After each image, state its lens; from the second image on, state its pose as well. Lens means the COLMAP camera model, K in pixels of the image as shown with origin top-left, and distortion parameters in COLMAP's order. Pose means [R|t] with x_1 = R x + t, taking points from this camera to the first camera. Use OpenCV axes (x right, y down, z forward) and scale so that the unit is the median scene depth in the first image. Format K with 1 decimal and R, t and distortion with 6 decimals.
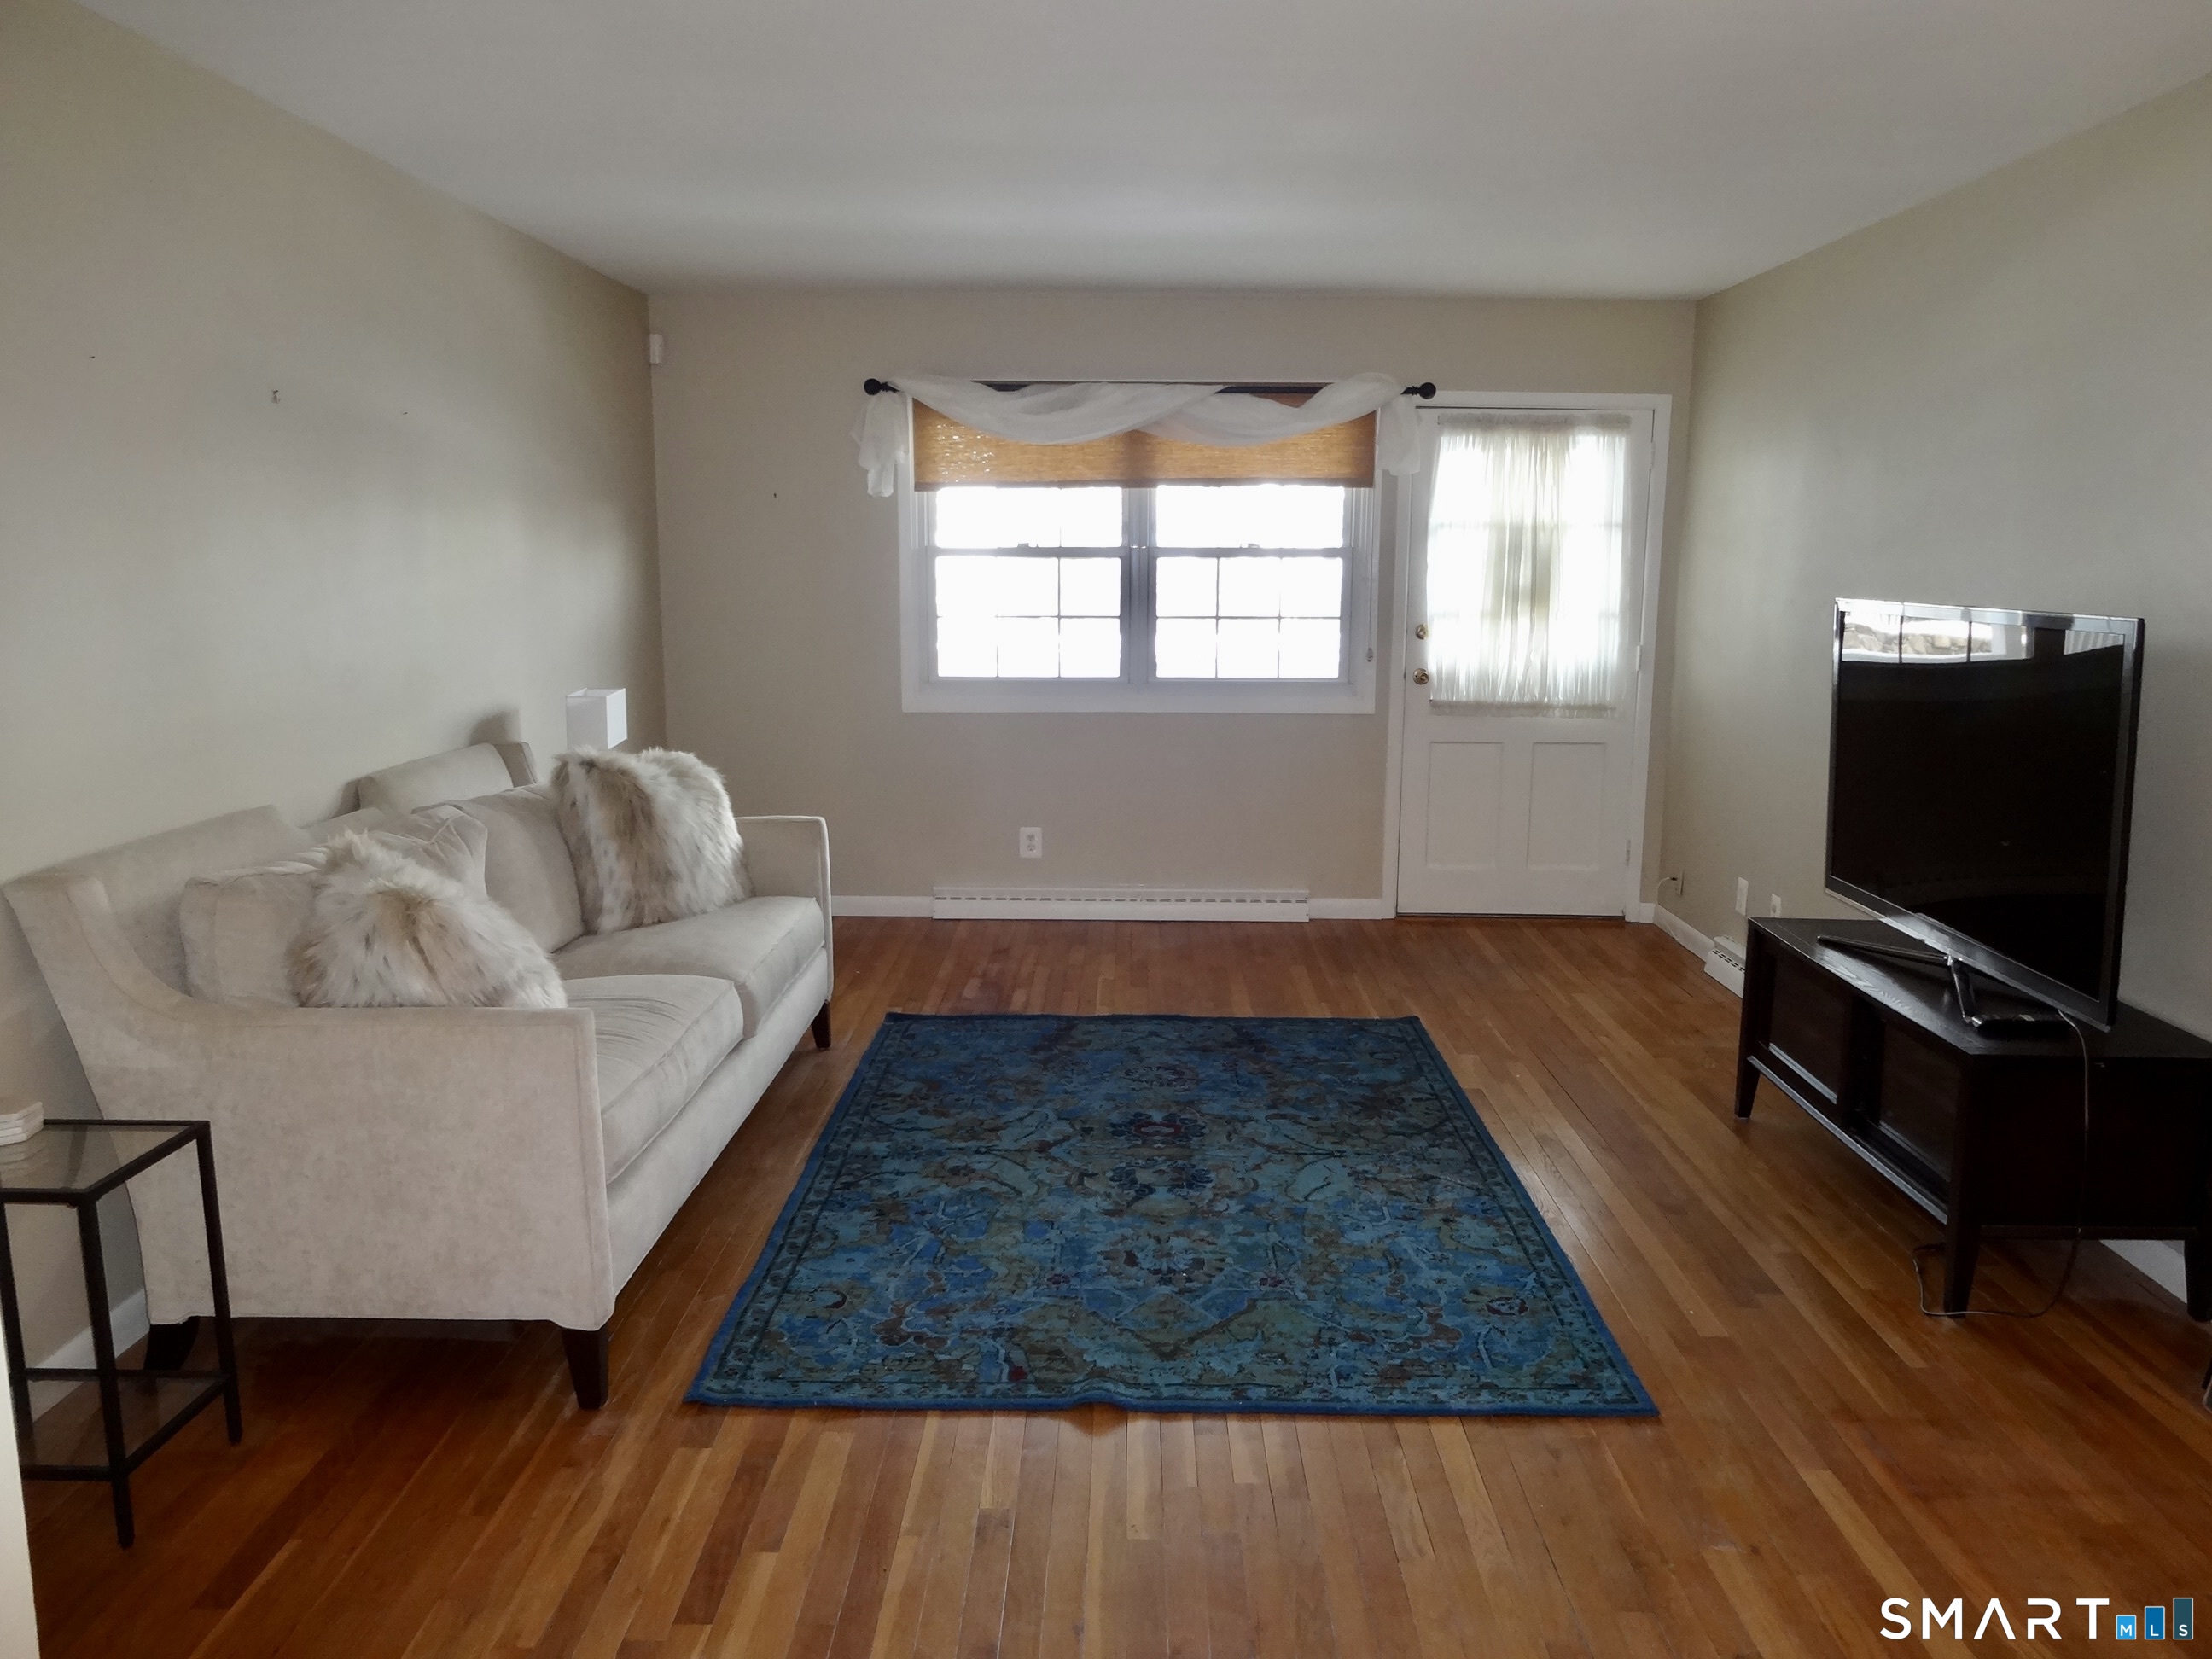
lens RADIAL K [[1646.2, 0, 1106.0], [0, 1646.2, 829.5], [0, 0, 1]] dist [-0.000322, -0.007756]
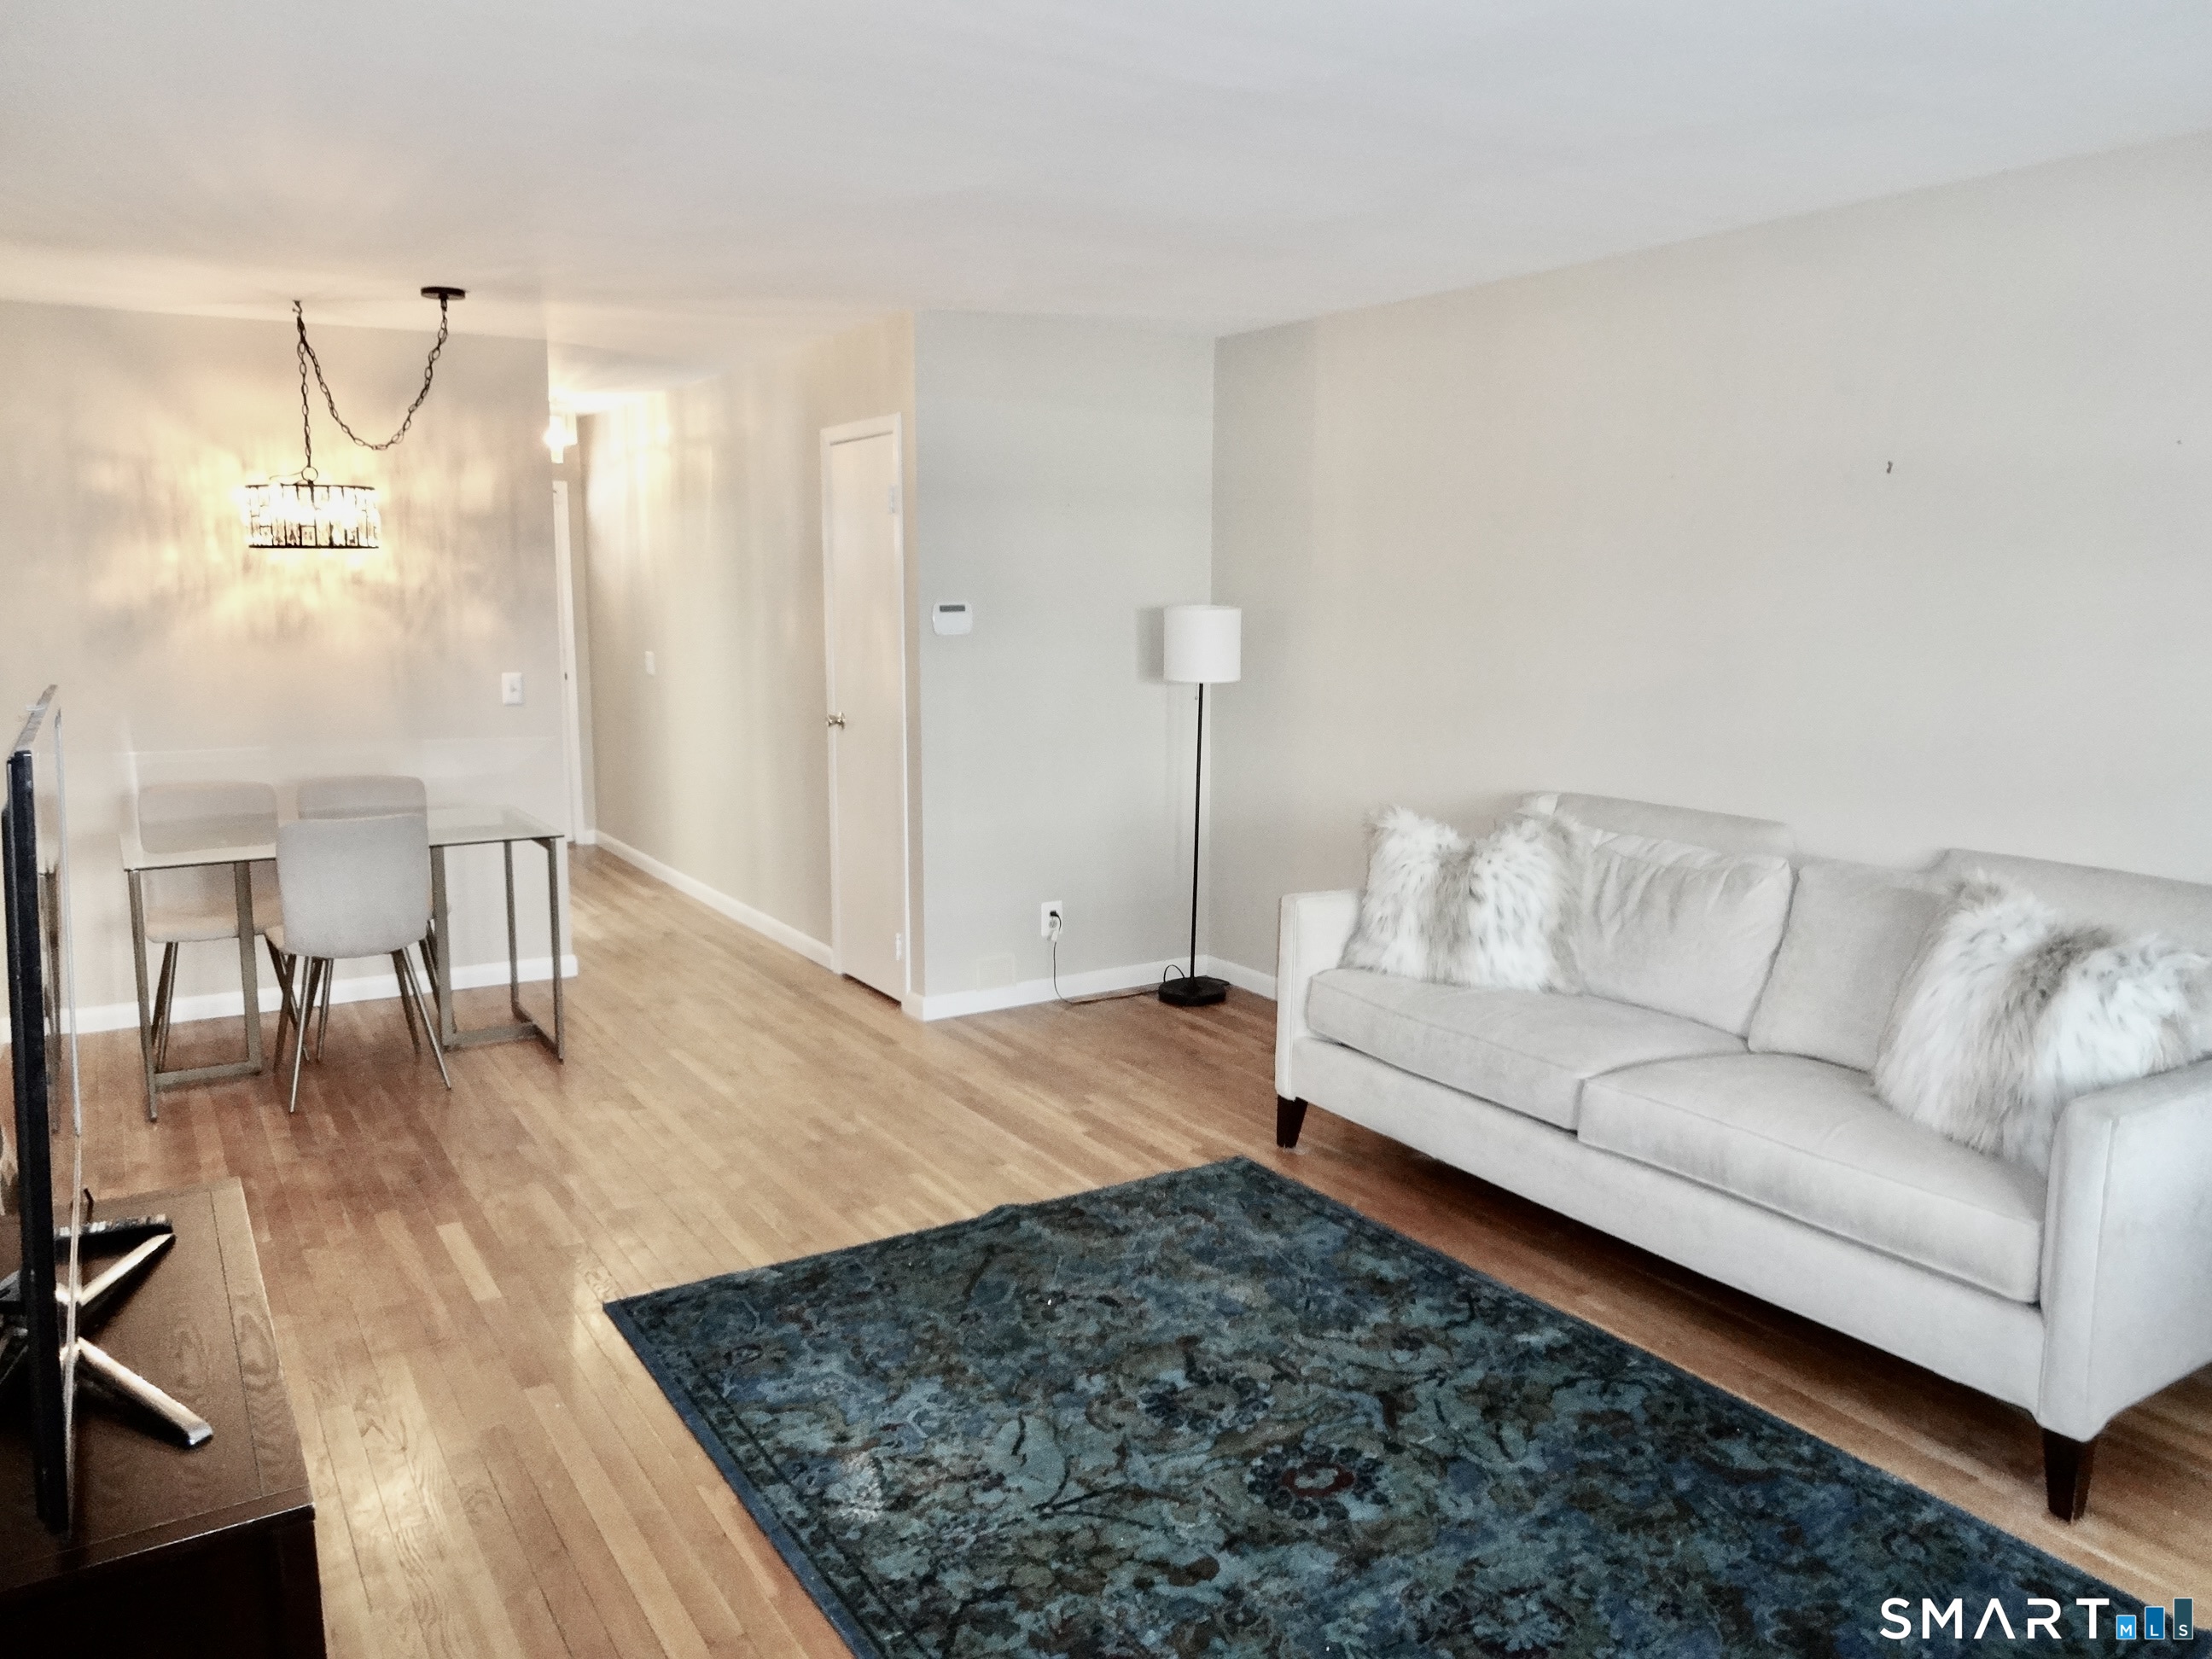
lens RADIAL K [[1646.2, 0, 1106.0], [0, 1646.2, 829.5], [0, 0, 1]] dist [-0.000322, -0.007756]
pose [[-0.844828, 0.077383, -0.529413, 0.501655], [-0.088758, 0.955506, 0.281302, -0.286060], [0.527625, 0.284641, -0.800369, 1.626984]]
